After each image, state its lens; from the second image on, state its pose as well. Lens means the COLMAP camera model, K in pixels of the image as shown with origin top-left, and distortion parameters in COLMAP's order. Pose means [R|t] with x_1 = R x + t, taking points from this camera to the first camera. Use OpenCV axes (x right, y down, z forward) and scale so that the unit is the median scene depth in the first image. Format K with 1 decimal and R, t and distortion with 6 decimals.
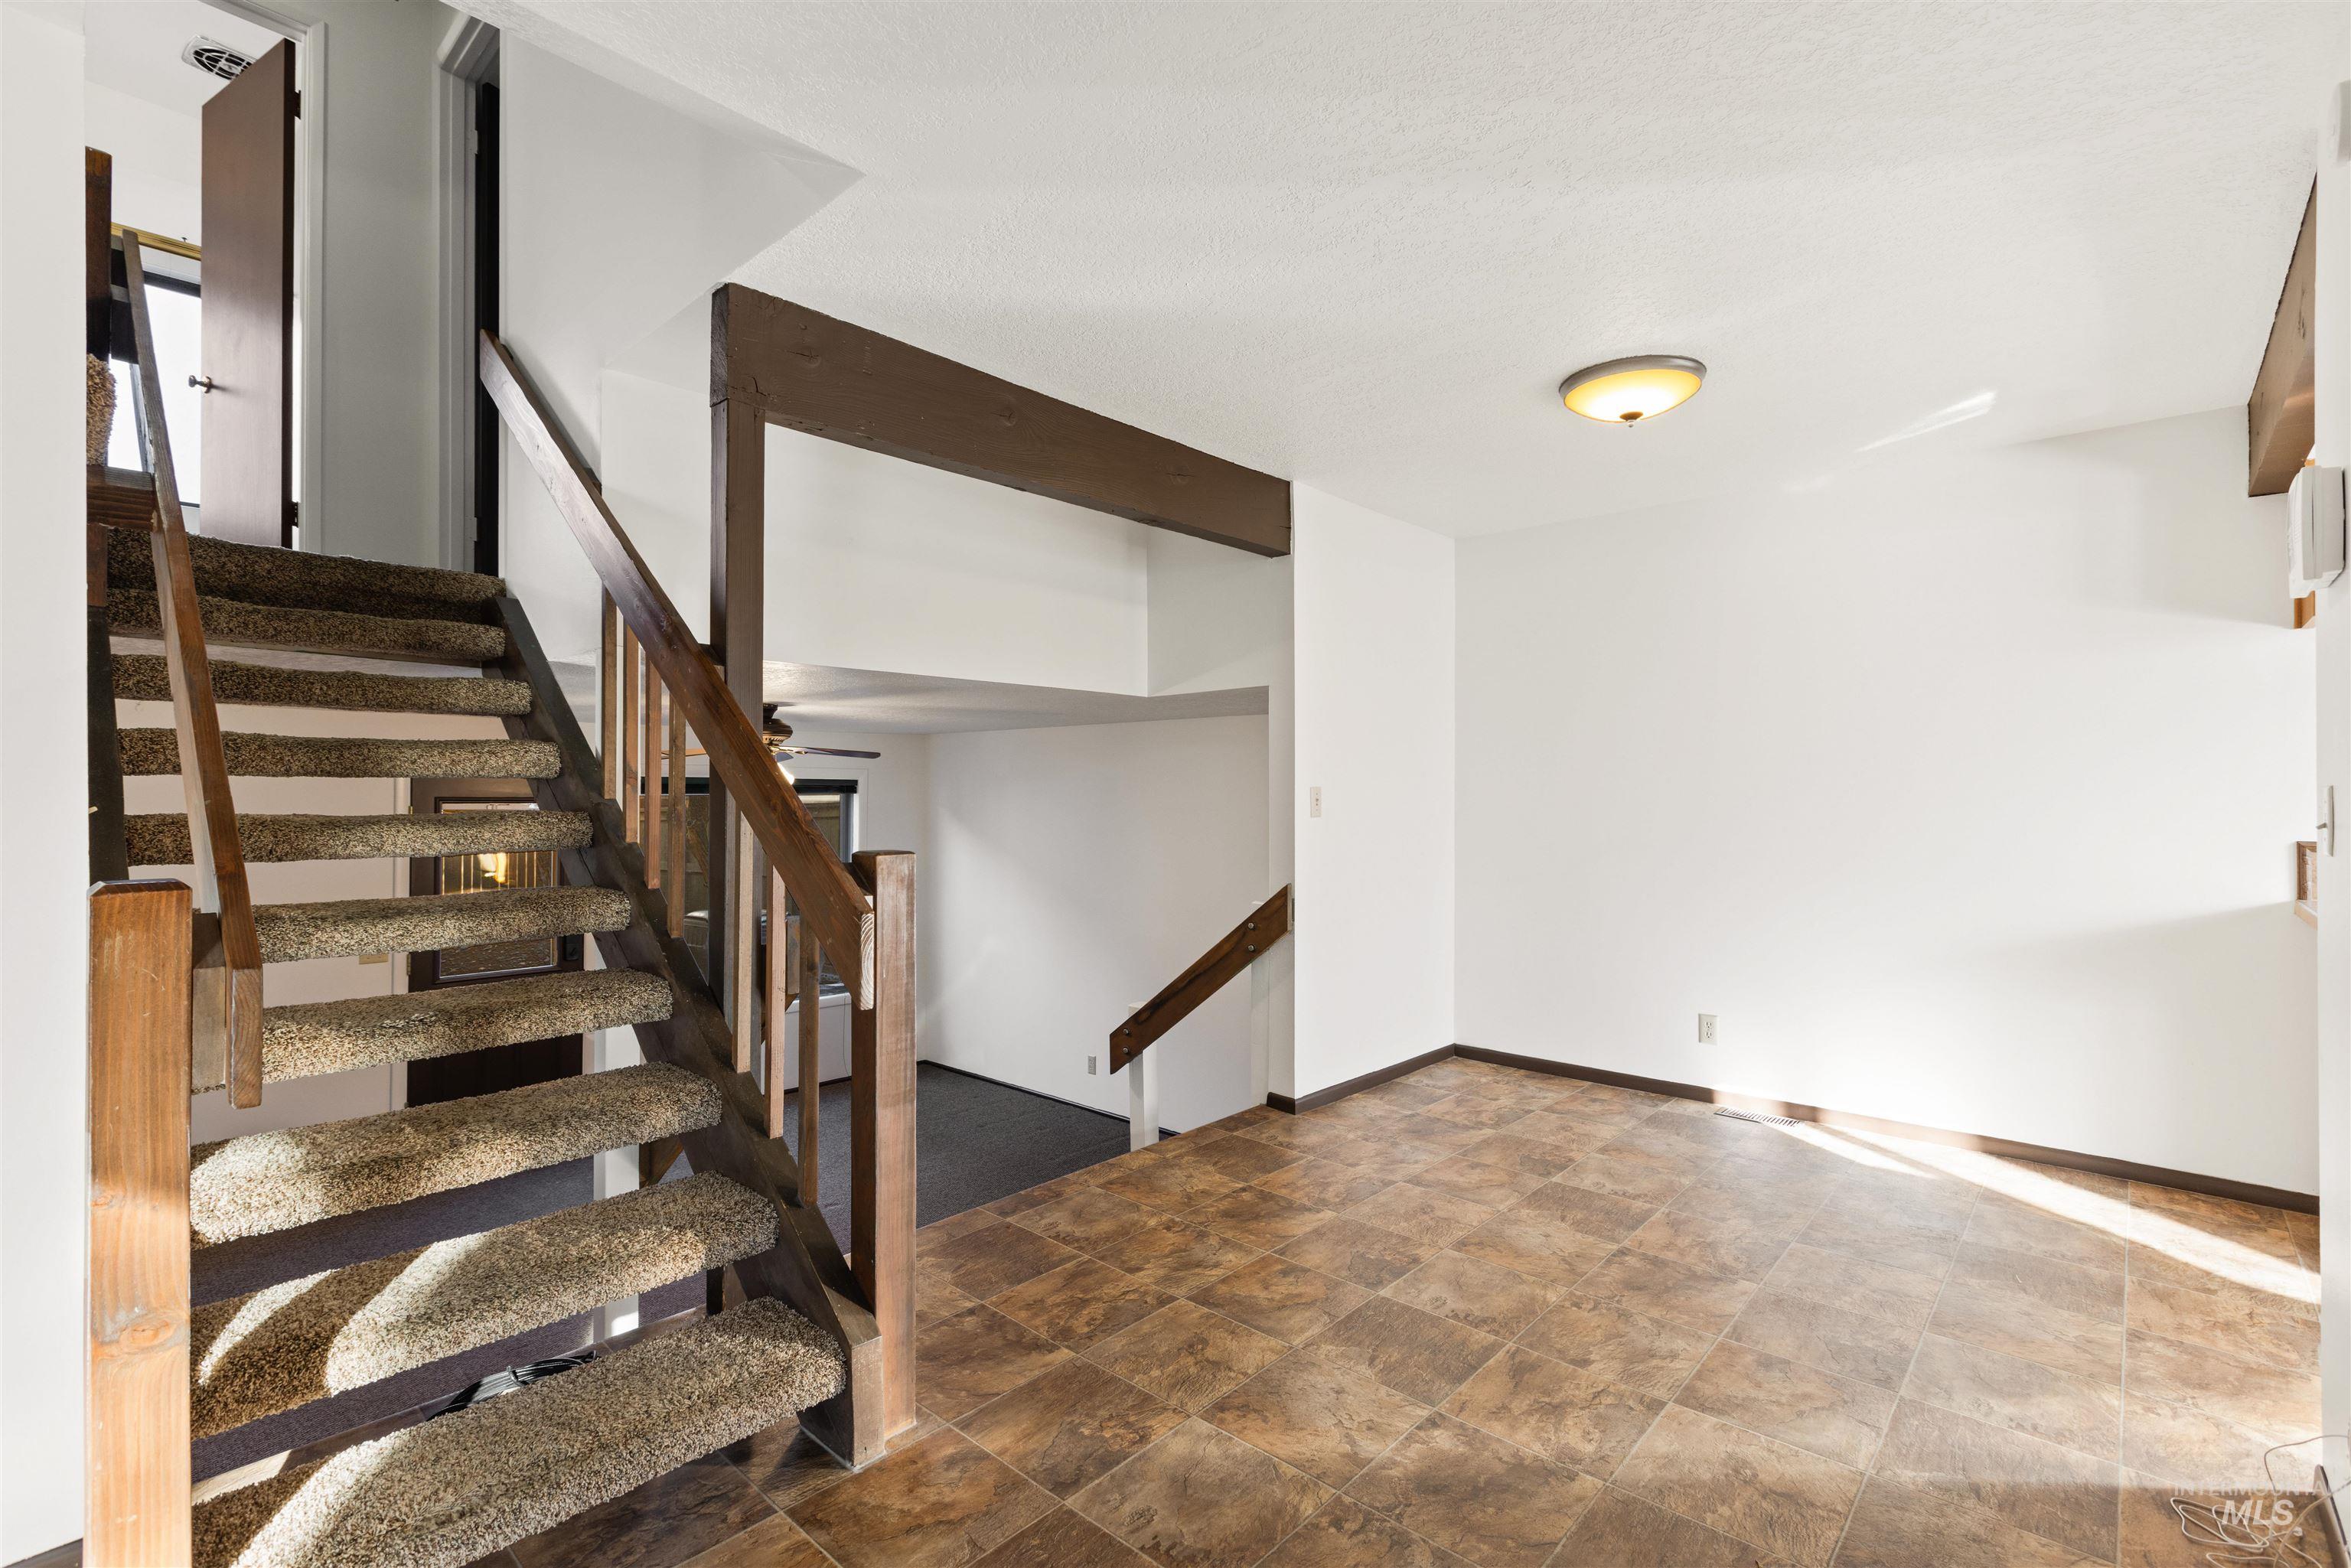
lens RADIAL K [[1066.7, 0, 1192.5], [0, 1066.7, 789.7], [0, 0, 1]] dist [-0.000786, 0.000509]
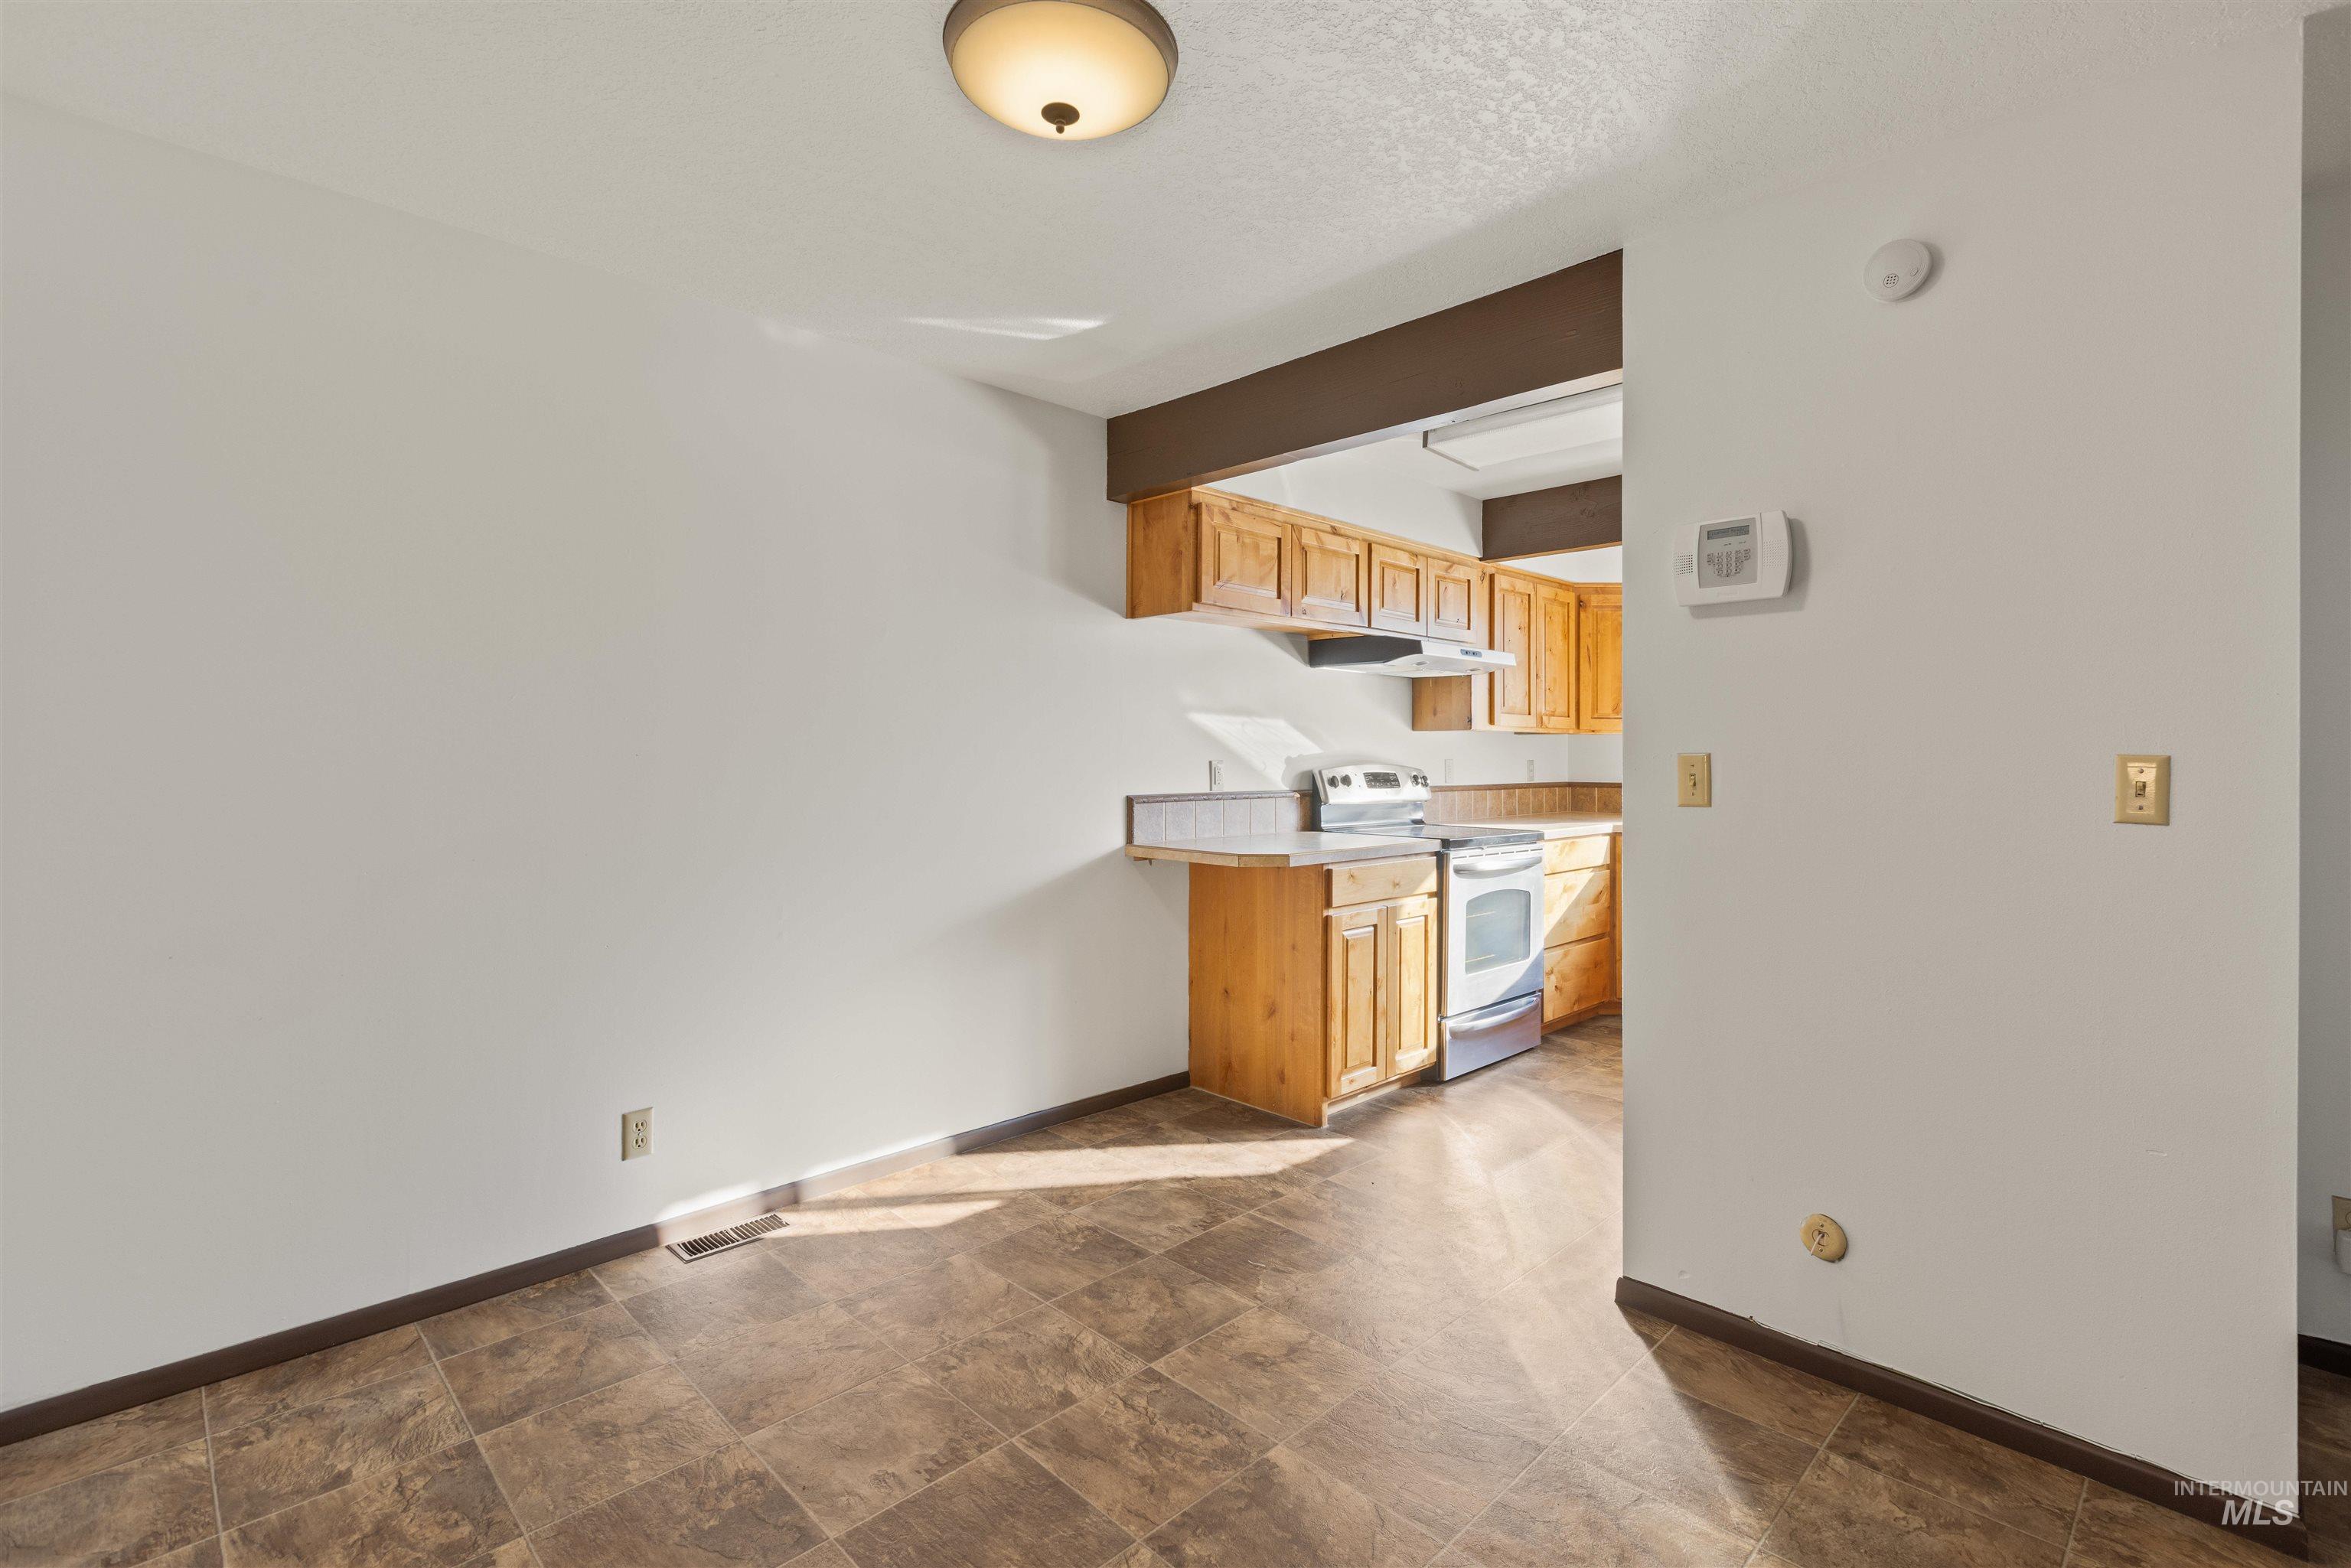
lens RADIAL K [[1066.7, 0, 1164.6], [0, 1066.7, 752.2], [0, 0, 1]] dist [-0.000786, 0.000509]
pose [[0.066713, -0.004836, 0.997761, -0.165194], [-0.004113, 0.999978, 0.005121, -0.007214], [-0.997764, -0.004445, 0.066691, 0.882909]]
